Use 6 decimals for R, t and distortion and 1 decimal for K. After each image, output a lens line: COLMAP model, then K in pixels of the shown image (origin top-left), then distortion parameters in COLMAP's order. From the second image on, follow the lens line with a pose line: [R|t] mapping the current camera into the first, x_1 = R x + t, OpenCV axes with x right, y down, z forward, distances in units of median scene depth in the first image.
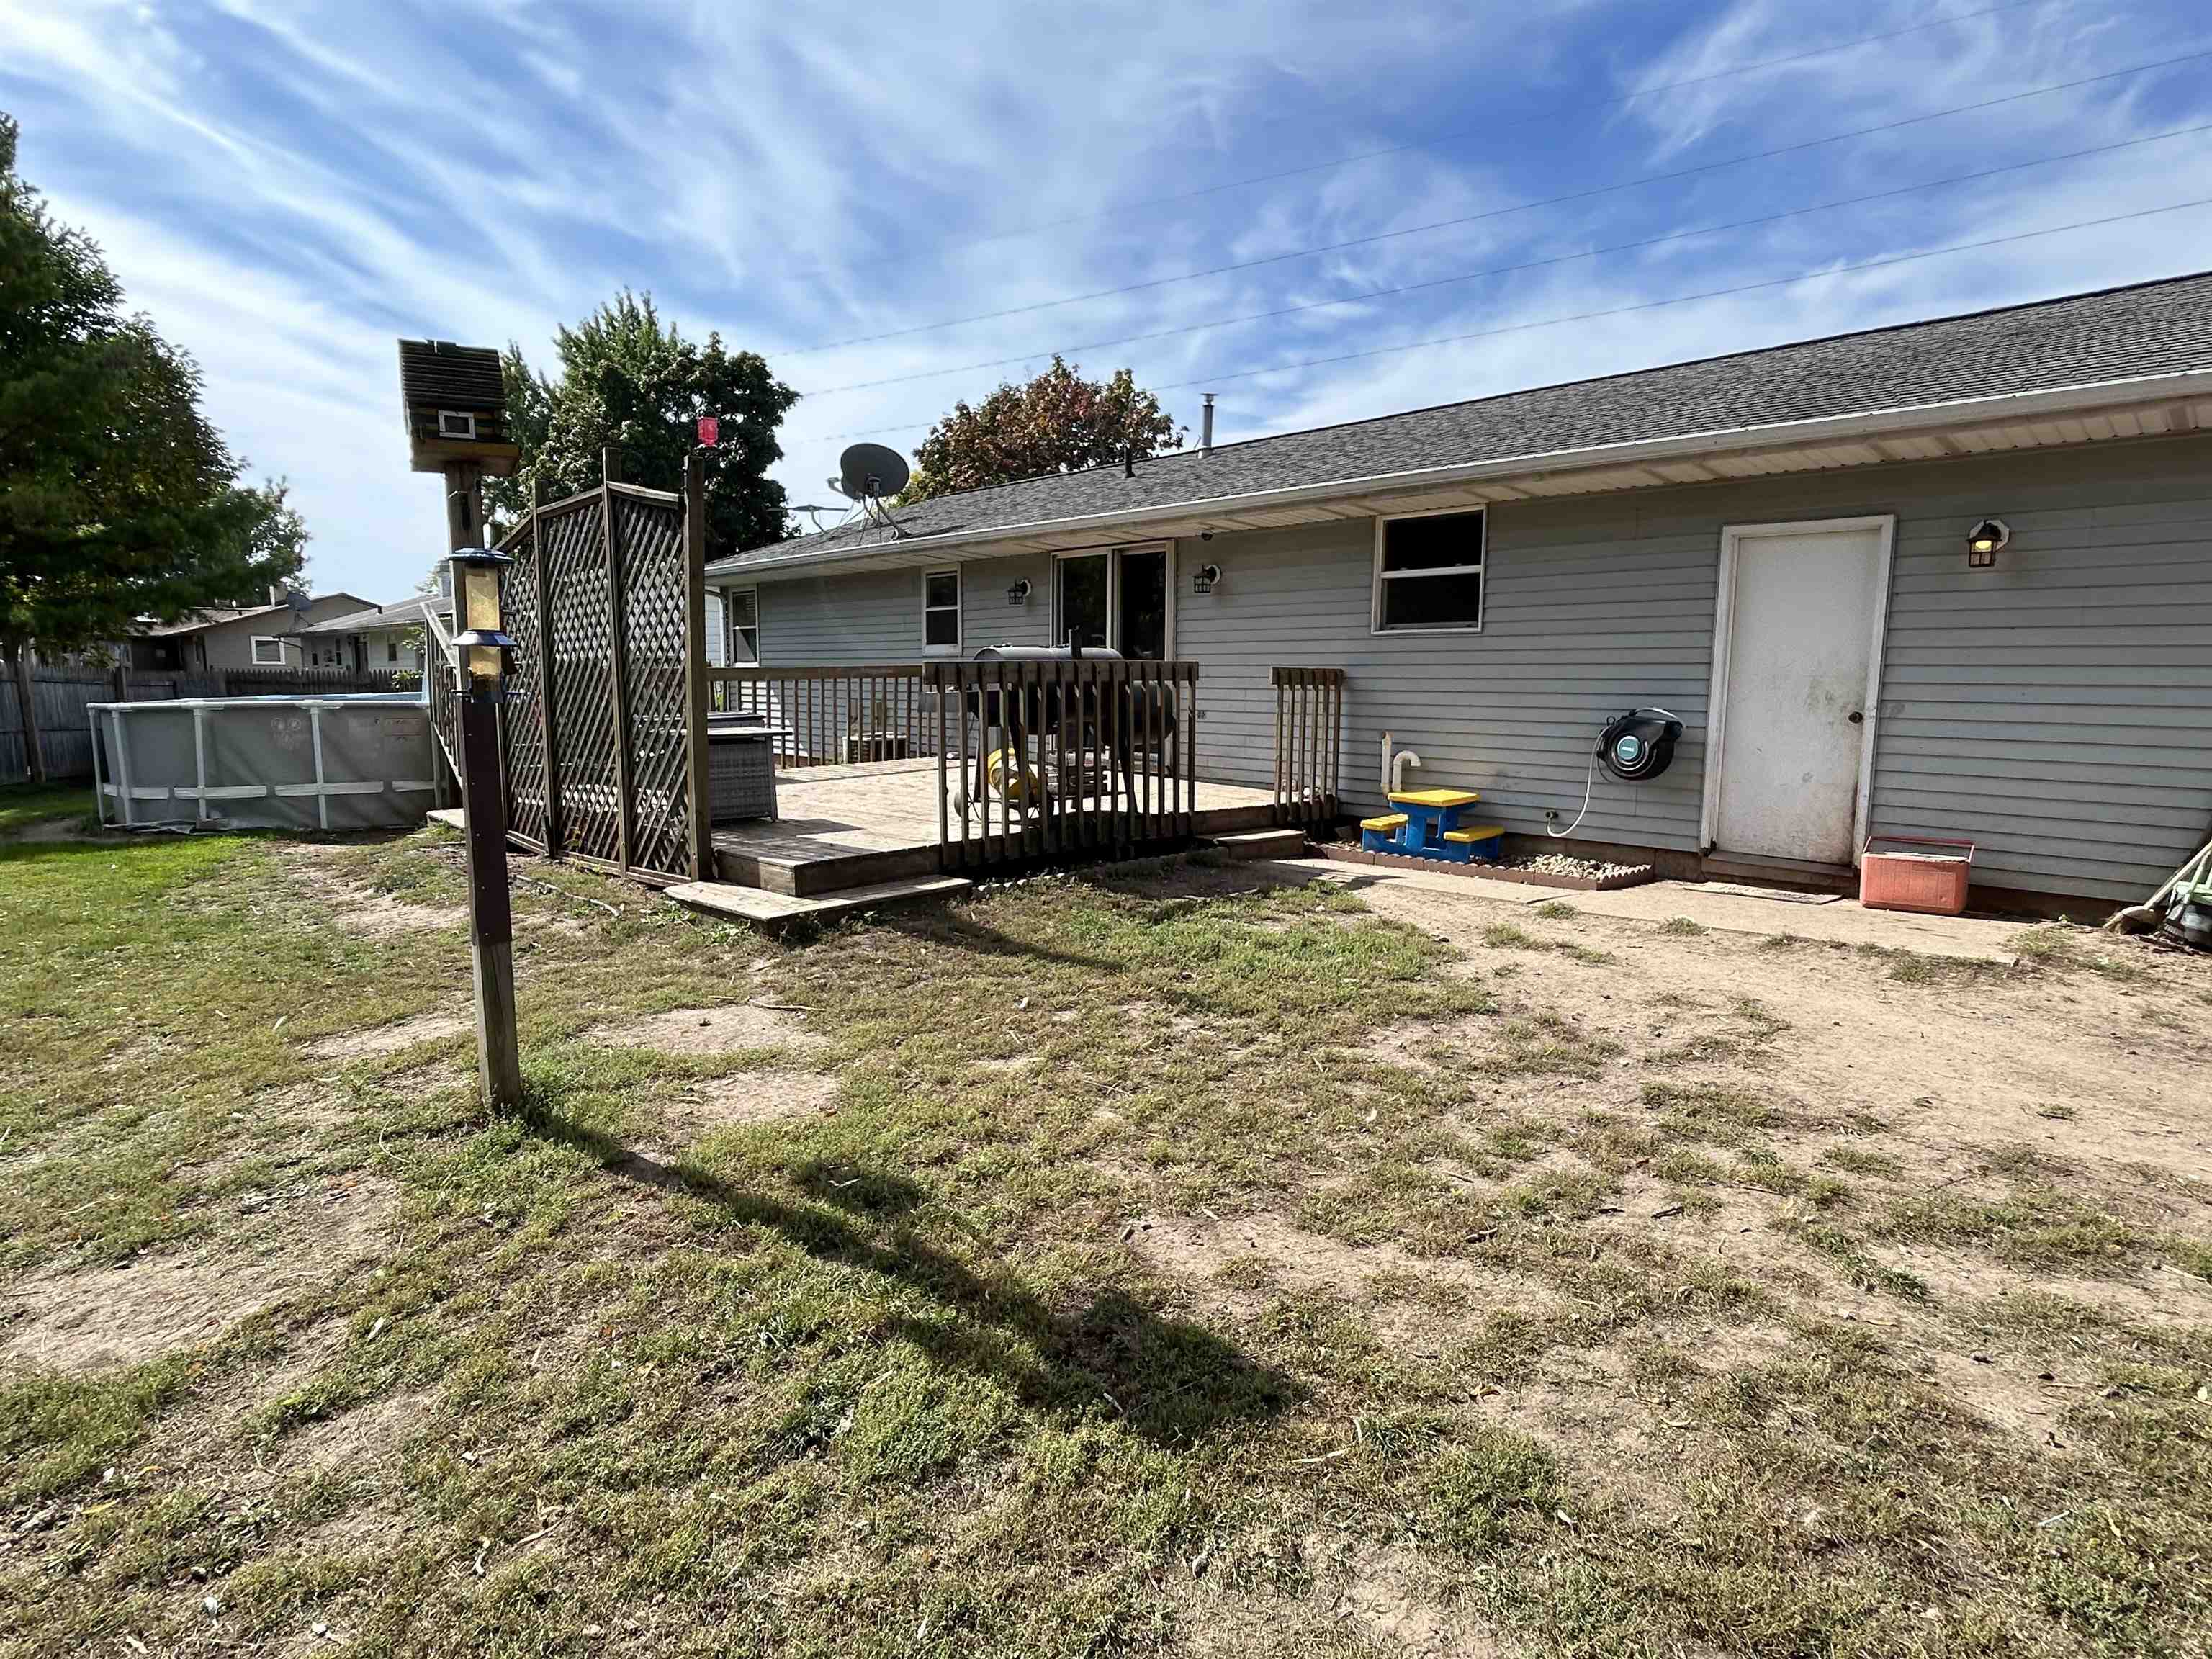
lens RADIAL K [[1187.5, 0, 1114.3], [0, 1187.5, 828.7], [0, 0, 1]] dist [0.015221, -0.000422]
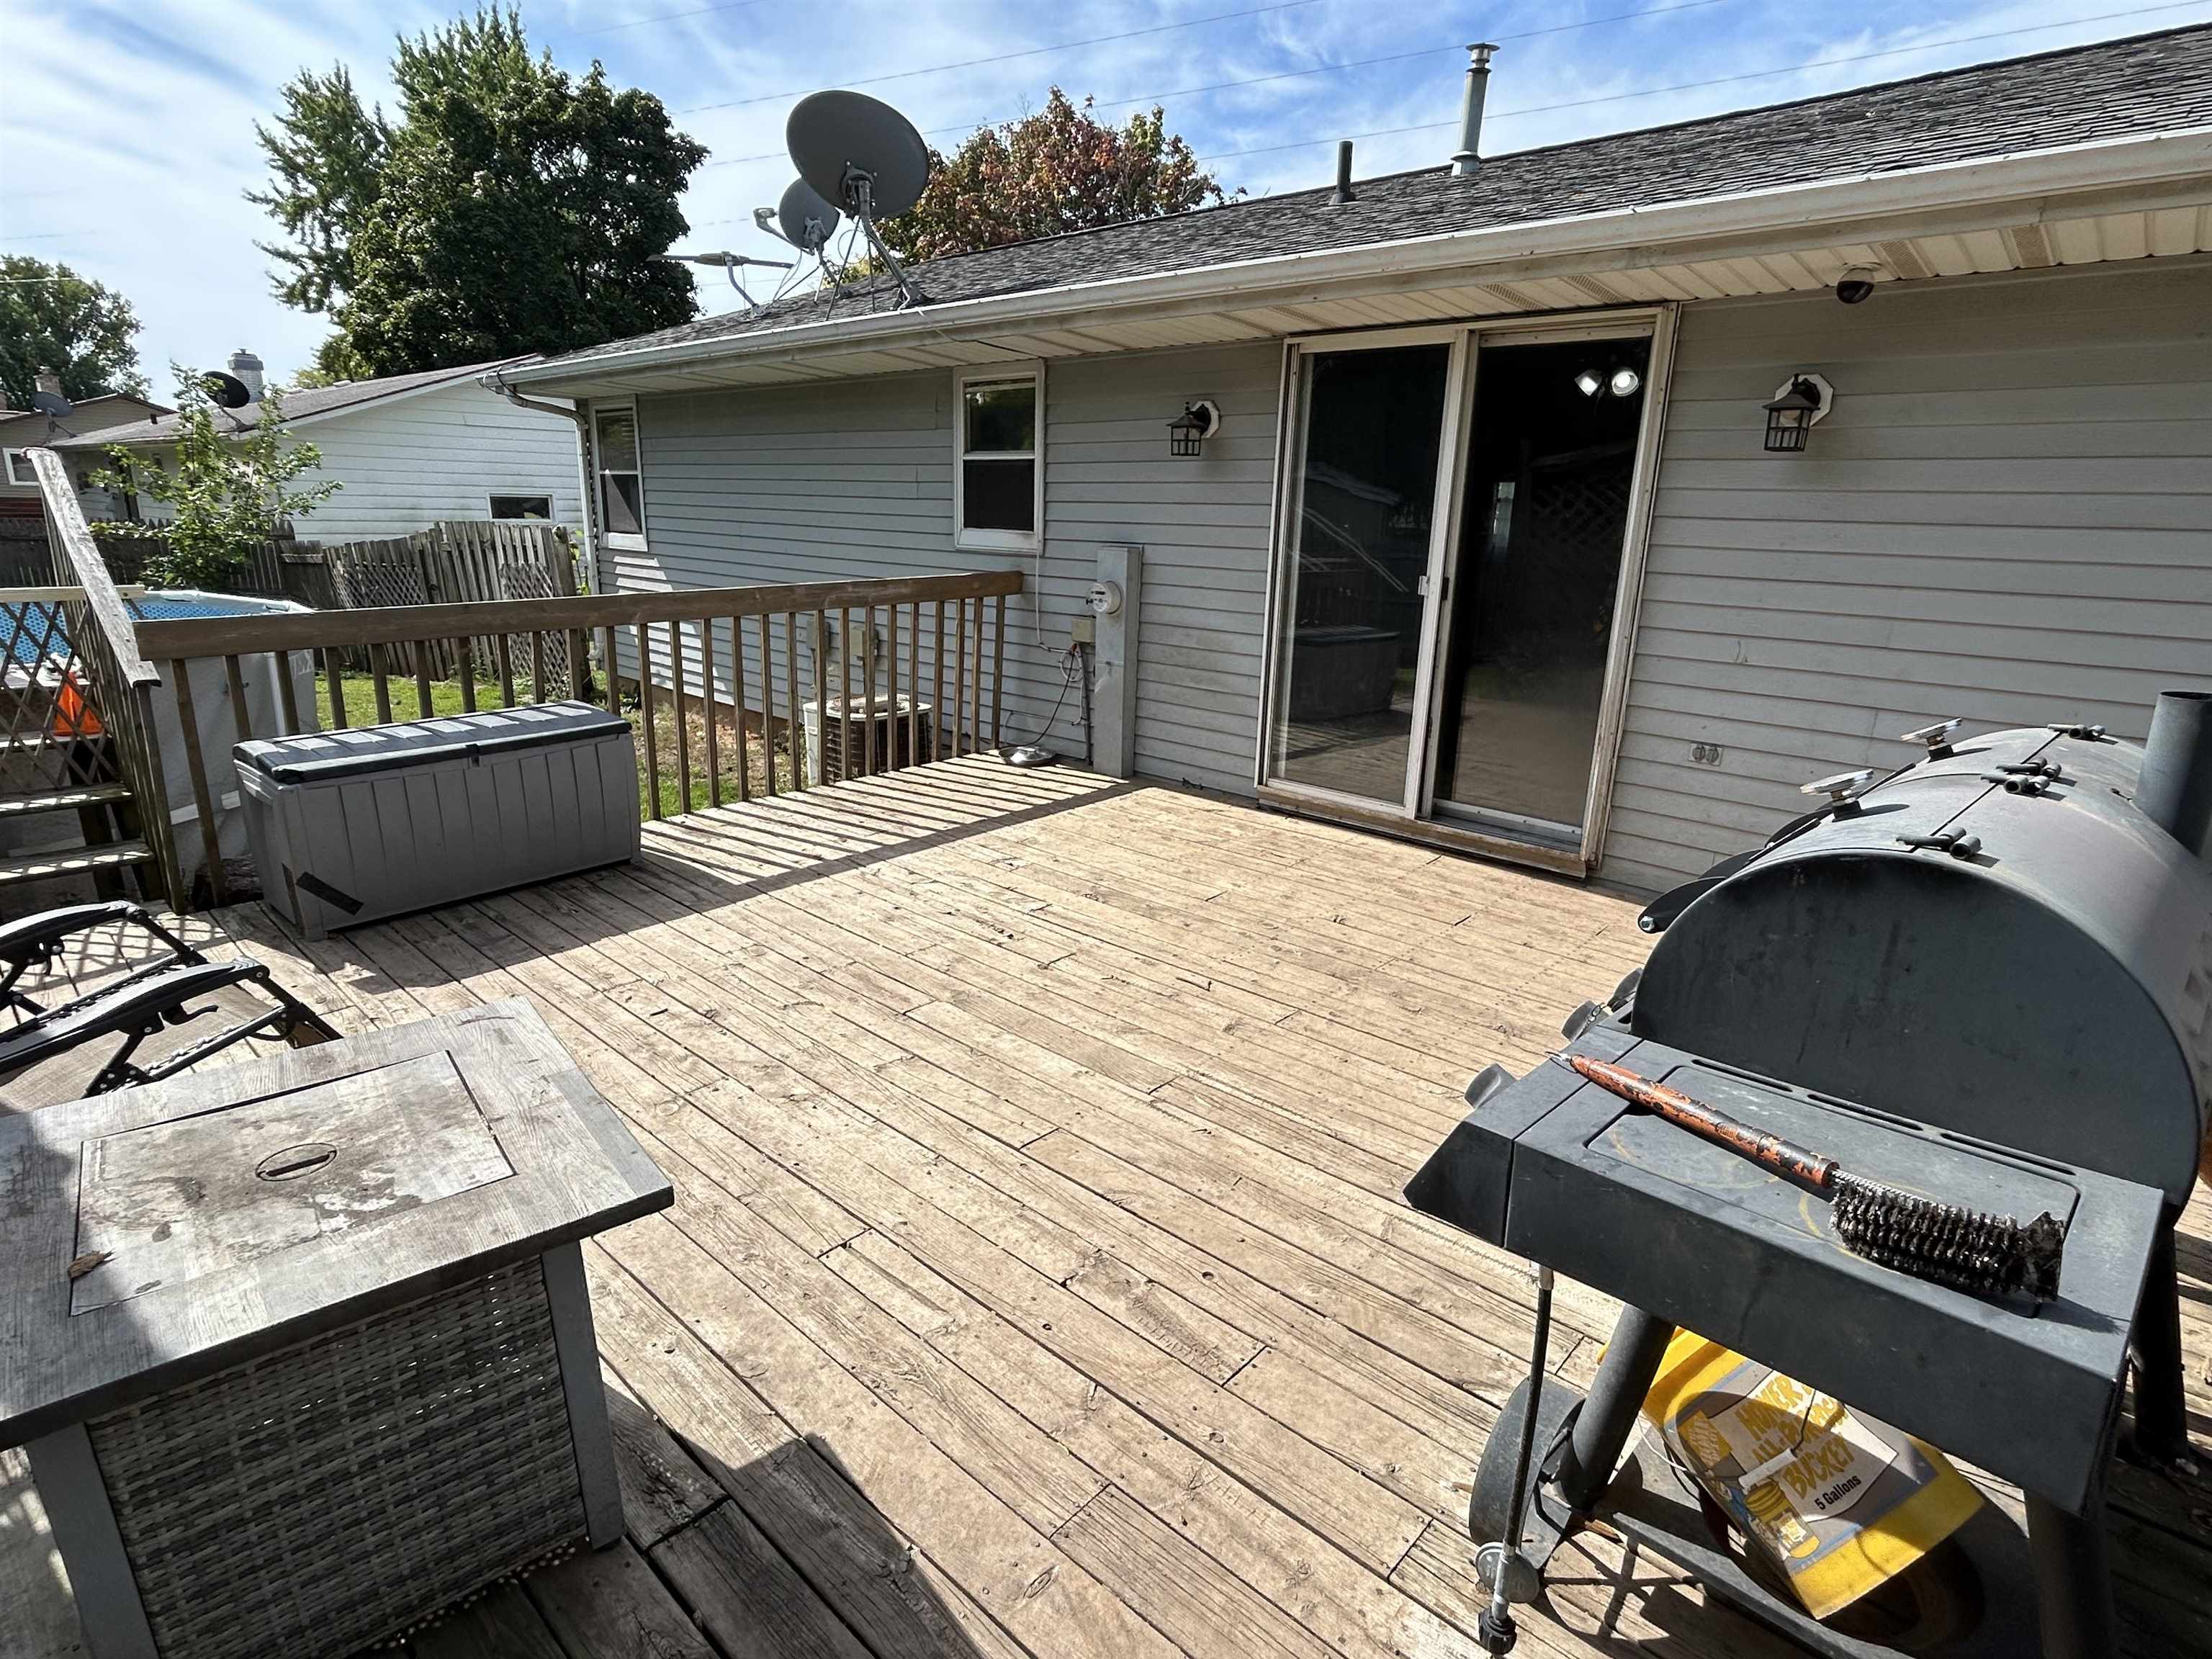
lens RADIAL K [[1187.5, 0, 1114.3], [0, 1187.5, 828.7], [0, 0, 1]] dist [0.015221, -0.000422]
pose [[0.998485, 0.004912, 0.054805, -0.048455], [-0.012351, 0.990598, 0.136246, -0.038720], [-0.053621, -0.136717, 0.989158, 0.188117]]
